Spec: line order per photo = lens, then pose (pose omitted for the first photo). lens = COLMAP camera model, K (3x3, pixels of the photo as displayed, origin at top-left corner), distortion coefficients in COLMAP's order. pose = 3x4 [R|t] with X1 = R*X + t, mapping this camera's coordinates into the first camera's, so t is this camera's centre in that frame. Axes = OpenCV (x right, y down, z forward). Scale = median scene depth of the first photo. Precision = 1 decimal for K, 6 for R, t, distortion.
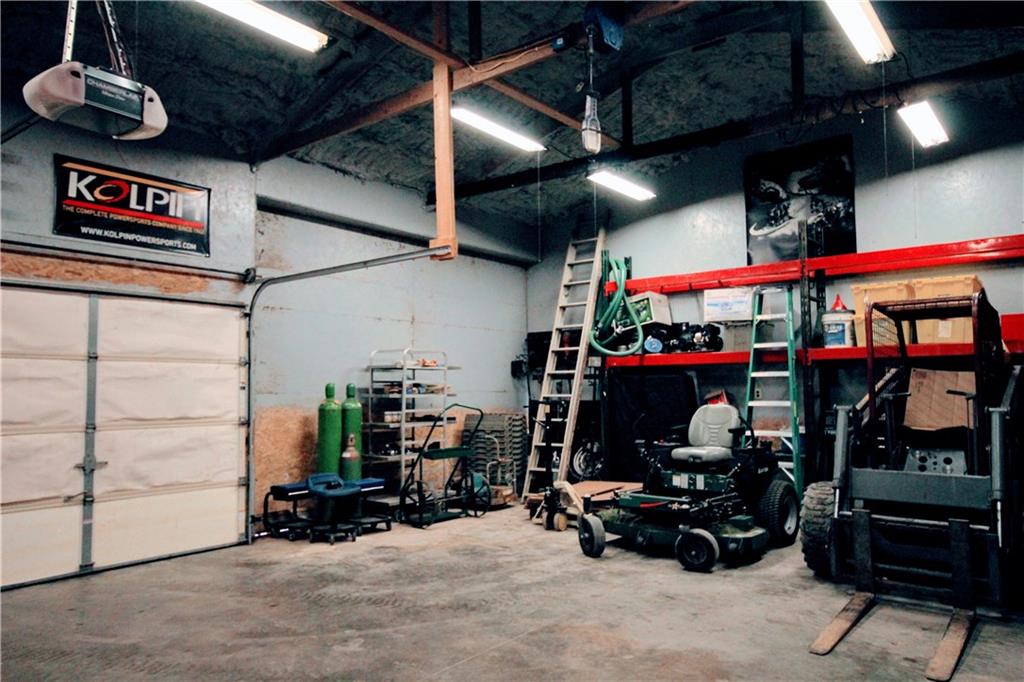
lens RADIAL K [[722.4, 0, 512.6], [0, 722.4, 342.5], [0, 0, 1]] dist [0.017322, 0.001584]
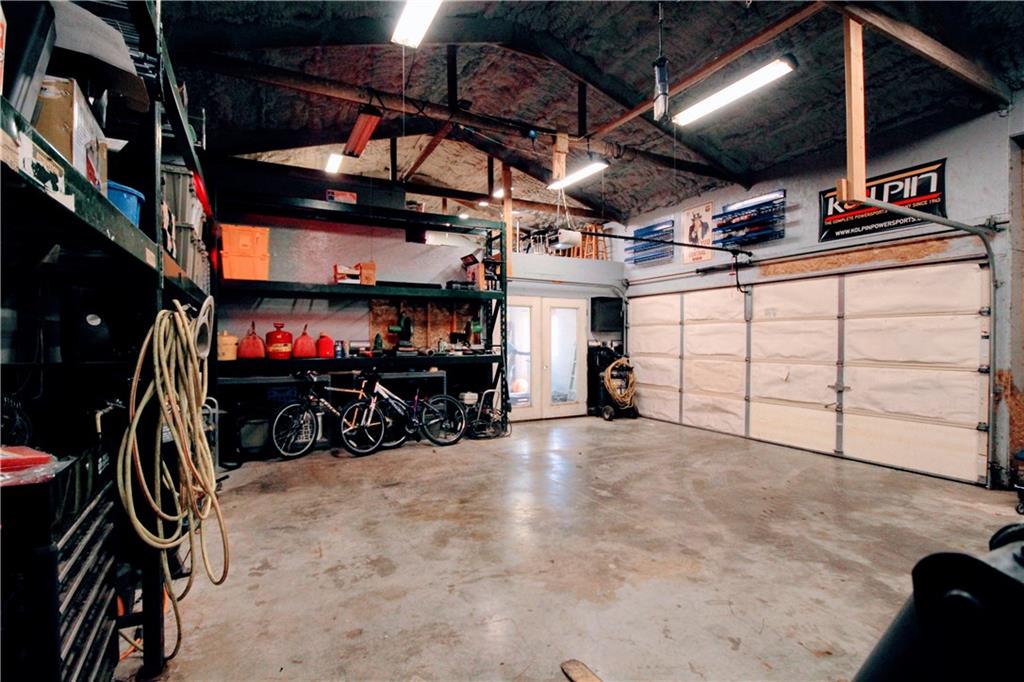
lens RADIAL K [[485.1, 0, 510.8], [0, 485.1, 341.4], [0, 0, 1]] dist [0.004167, -0.000482]
pose [[-0.415609, 0.010679, -0.909481, 0.725932], [0.063613, 0.997824, -0.017353, 0.052053], [0.907316, -0.065067, -0.415383, 0.919732]]
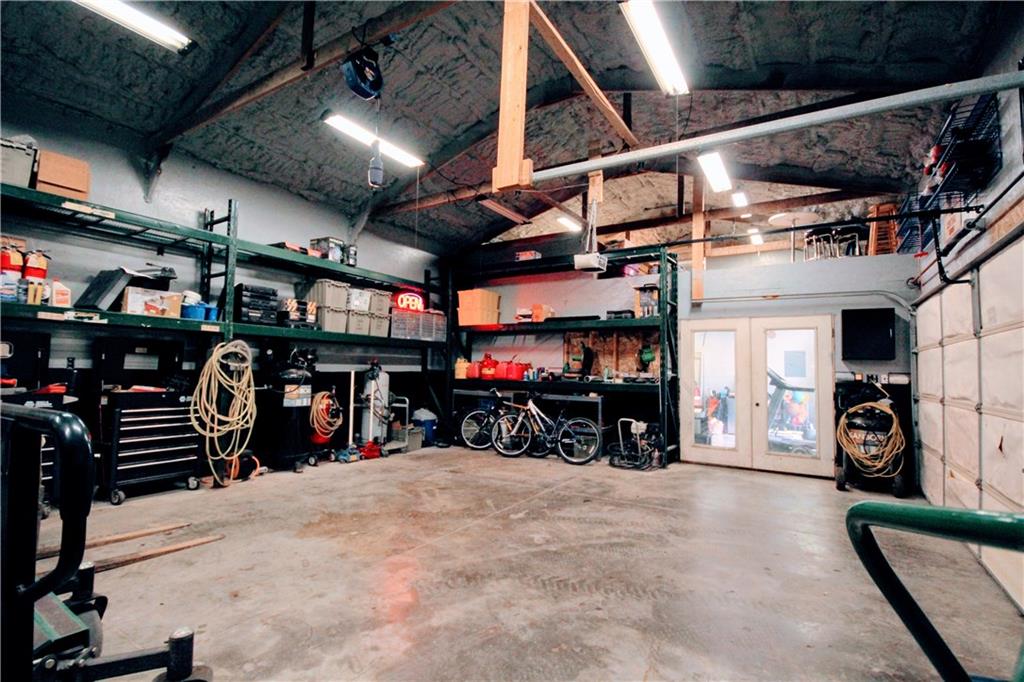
lens RADIAL K [[485.1, 0, 512.7], [0, 485.1, 340.1], [0, 0, 1]] dist [0.004167, -0.000482]
pose [[-0.994652, -0.018565, -0.101604, -0.049424], [-0.005716, 0.992100, -0.125319, 0.116068], [0.103128, -0.124068, -0.986900, 1.612145]]
